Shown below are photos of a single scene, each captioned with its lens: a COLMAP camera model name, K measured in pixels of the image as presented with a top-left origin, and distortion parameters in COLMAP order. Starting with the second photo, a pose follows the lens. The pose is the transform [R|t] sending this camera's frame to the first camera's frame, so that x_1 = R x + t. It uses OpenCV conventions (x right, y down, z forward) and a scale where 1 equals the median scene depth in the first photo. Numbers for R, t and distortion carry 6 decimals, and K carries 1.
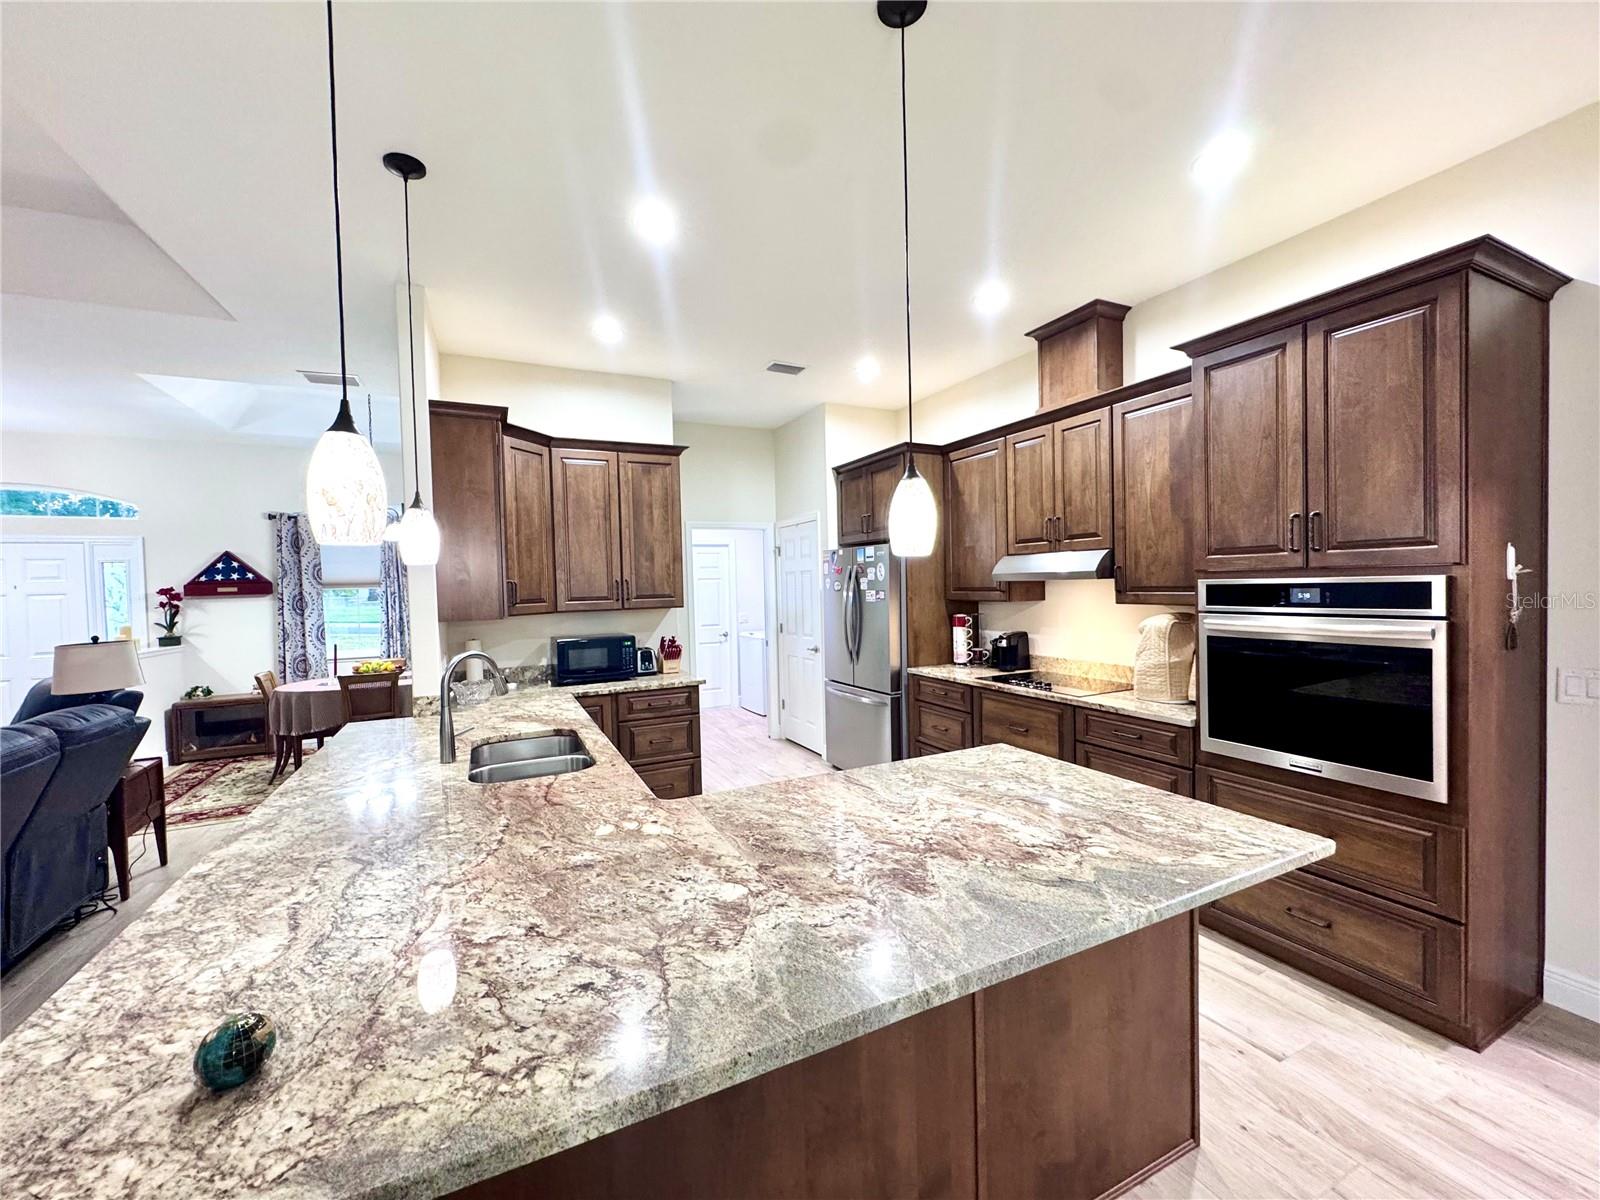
lens RADIAL K [[642.3, 0, 800.3], [0, 642.3, 598.3], [0, 0, 1]] dist [-0.001954, 0.000167]
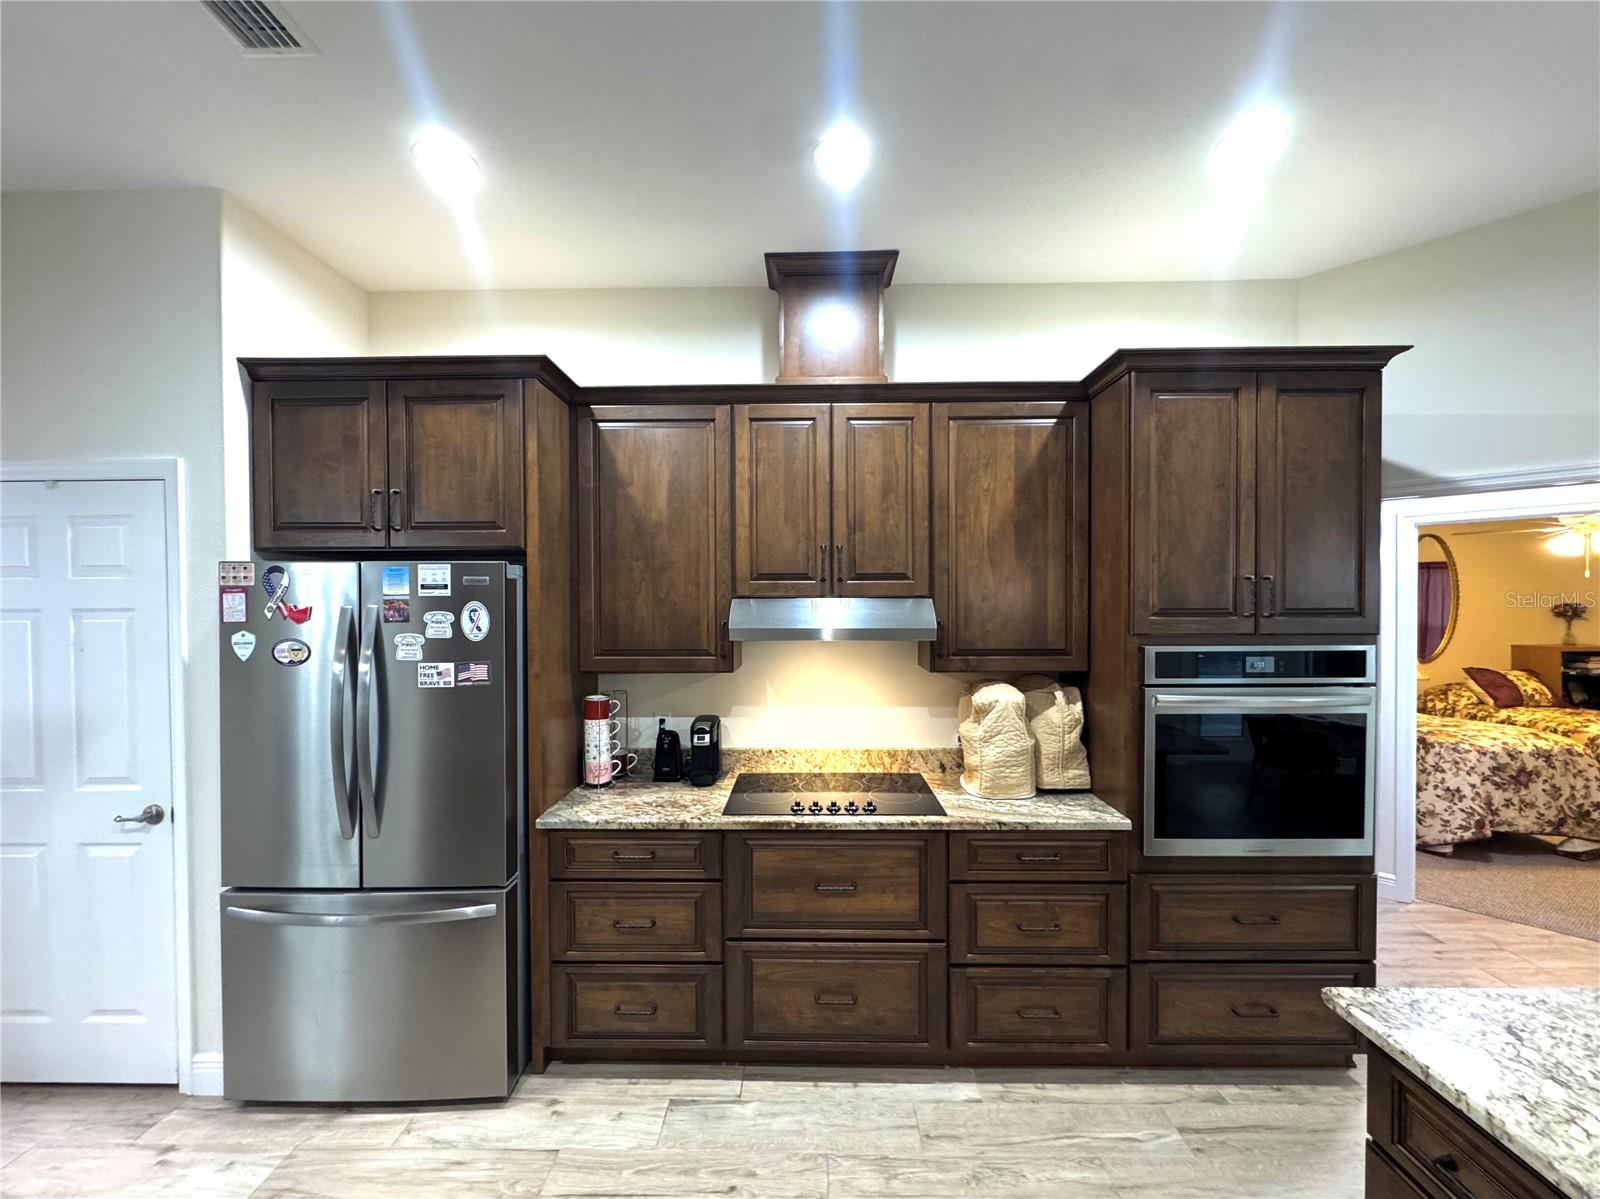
lens RADIAL K [[648.9, 0, 797.9], [0, 648.9, 609.8], [0, 0, 1]] dist [-0.002528, -0.000002]
pose [[0.454985, 0.009484, 0.890448, -0.243530], [0.013185, 0.999762, -0.017385, -0.052417], [-0.890401, 0.019650, 0.454752, 0.803633]]
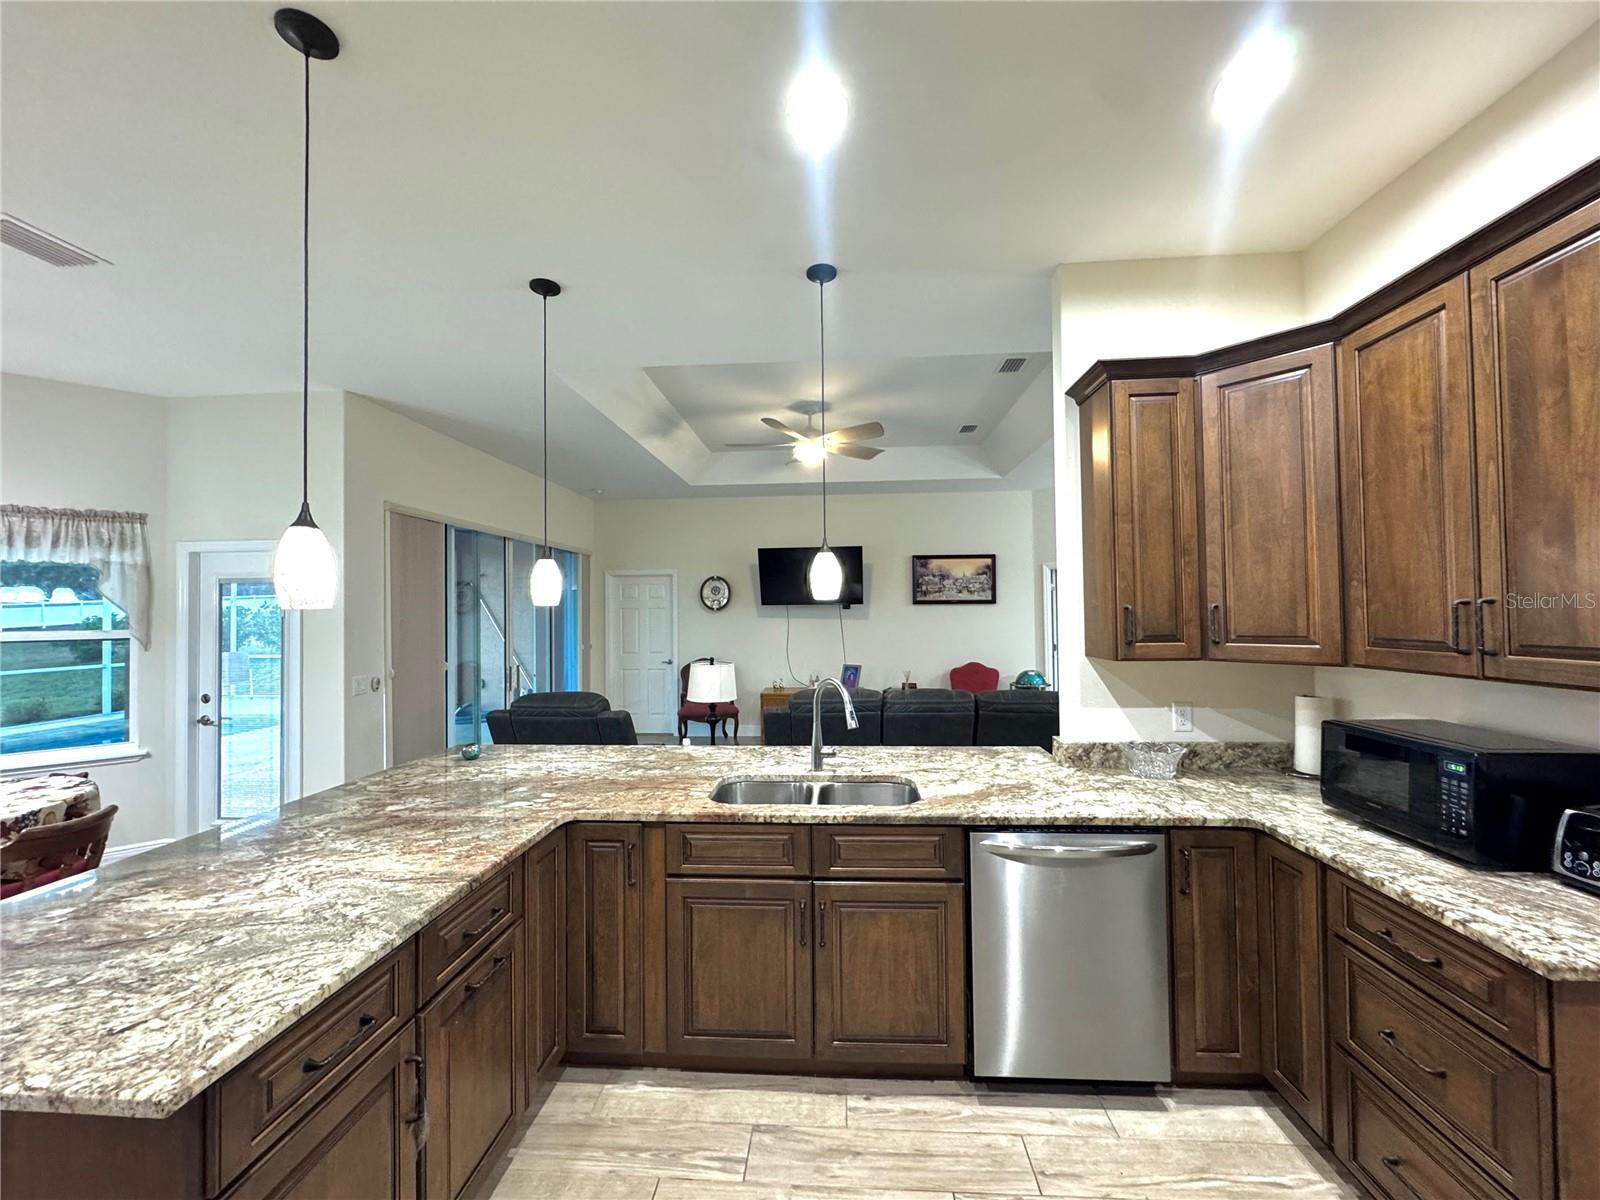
lens RADIAL K [[637.8, 0, 799.7], [0, 637.8, 598.5], [0, 0, 1]] dist [-0.001354, -0.000166]
pose [[-0.500054, 0.012623, -0.865902, 0.315265], [0.005572, 0.999920, 0.011359, -0.046476], [0.865976, 0.000855, -0.500085, 1.065208]]
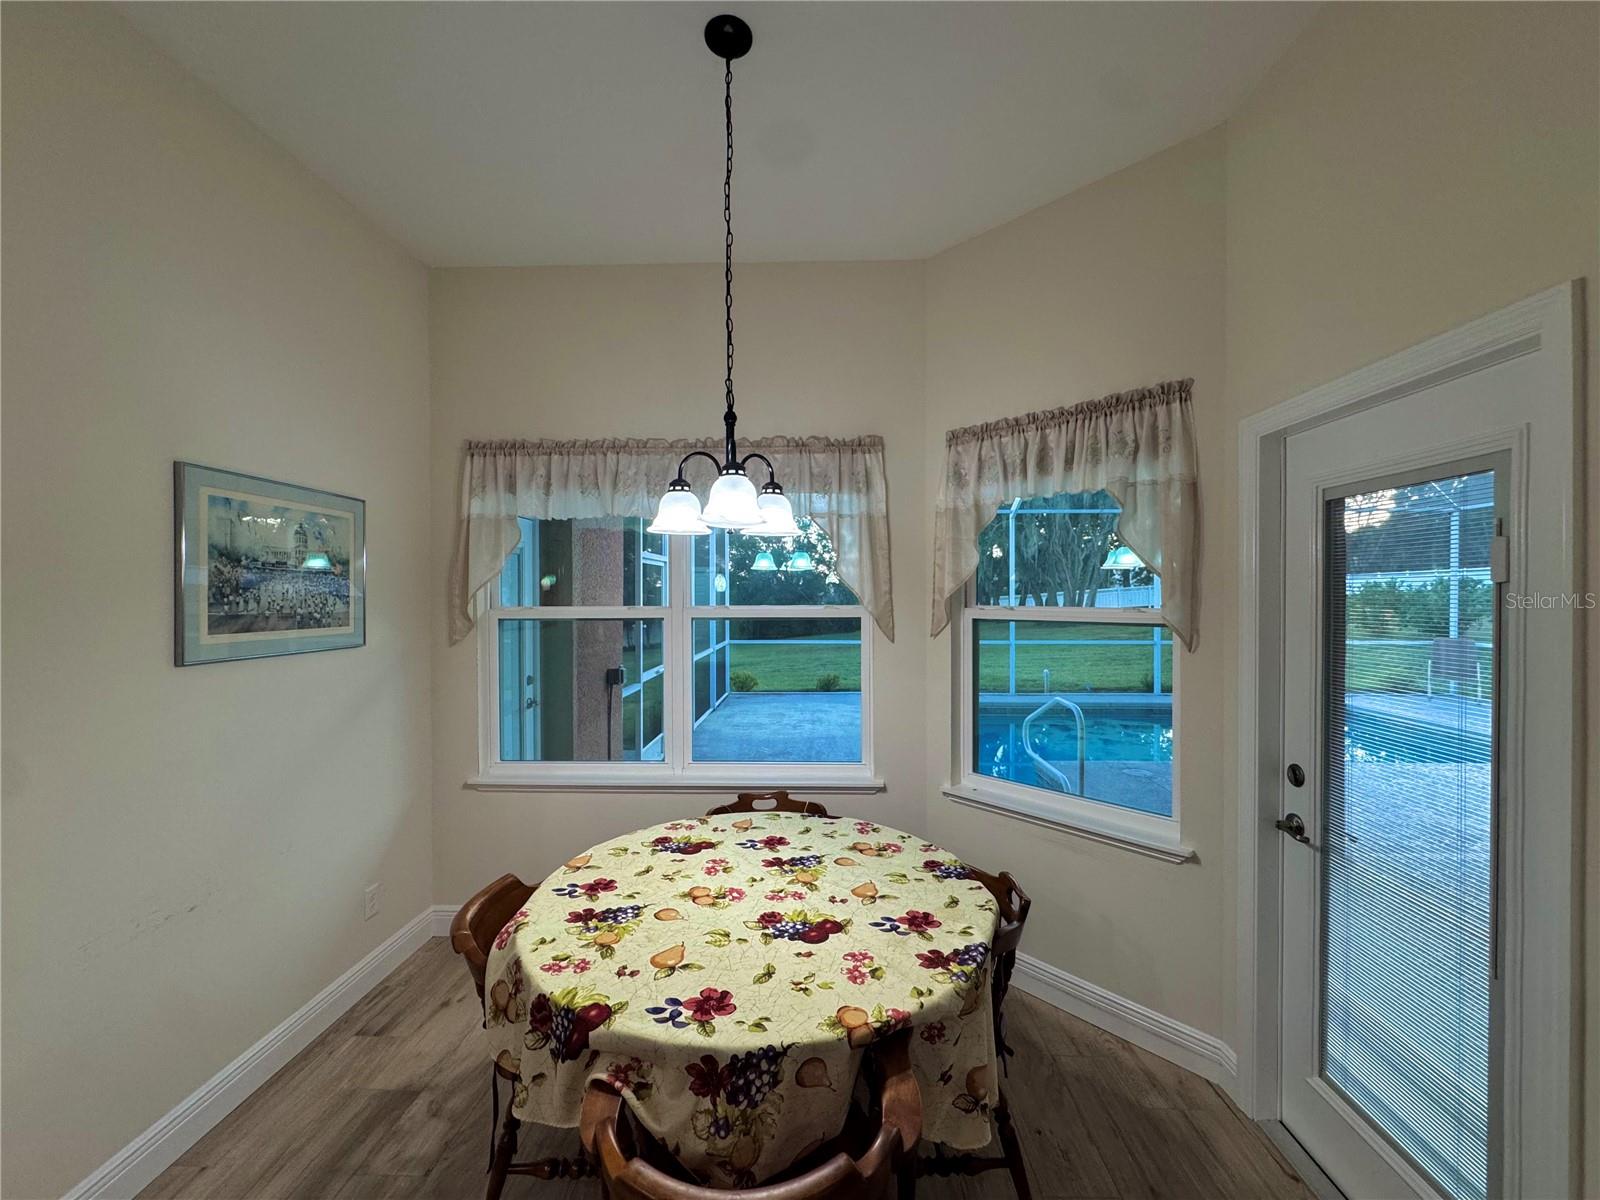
lens RADIAL K [[637.8, 0, 799.7], [0, 637.8, 598.5], [0, 0, 1]] dist [-0.001354, -0.000166]
pose [[-0.879805, 0.021572, 0.474846, -0.078596], [0.032700, 0.999350, 0.015189, -0.012082], [-0.474209, 0.028891, -0.879938, 0.080394]]
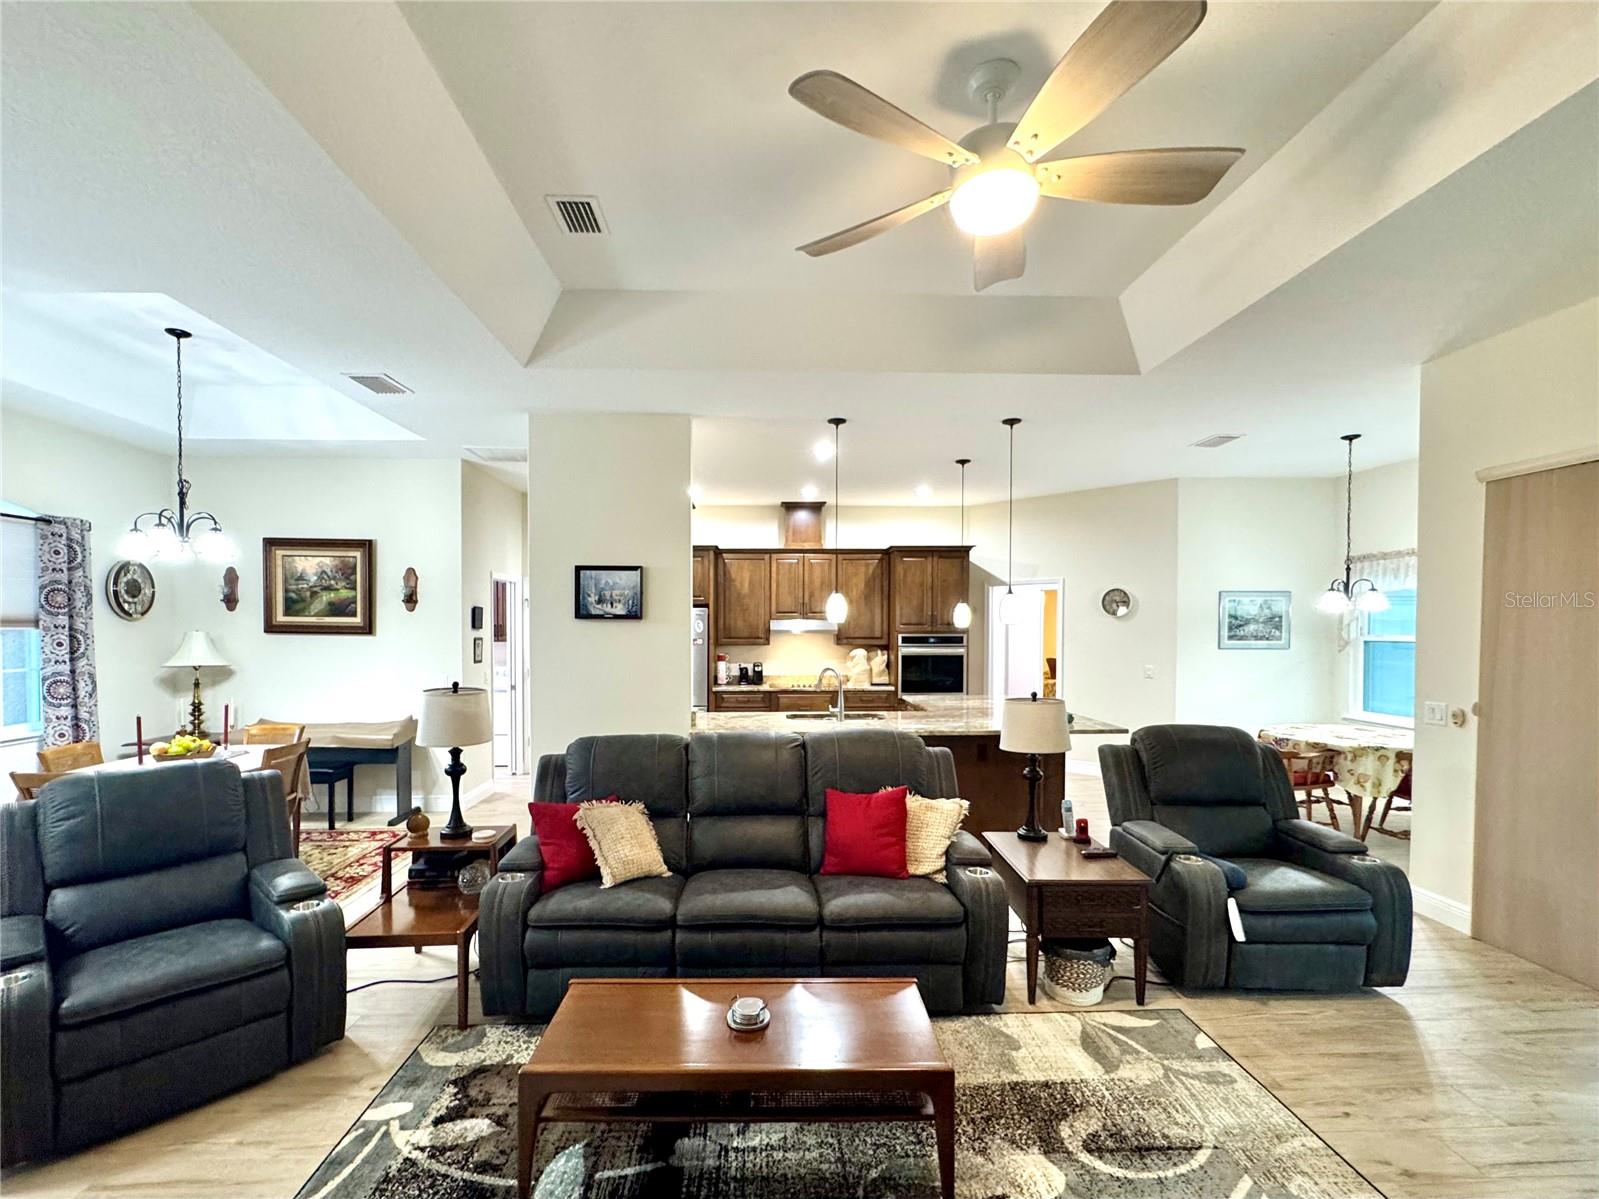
lens RADIAL K [[722.2, 0, 781.6], [0, 722.2, 641.0], [0, 0, 1]] dist [-0.001456, -0.000037]
pose [[0.411663, 0.003496, 0.911329, -1.843241], [0.011978, 0.999886, -0.009247, 0.016084], [-0.911257, 0.014722, 0.411574, 0.160605]]
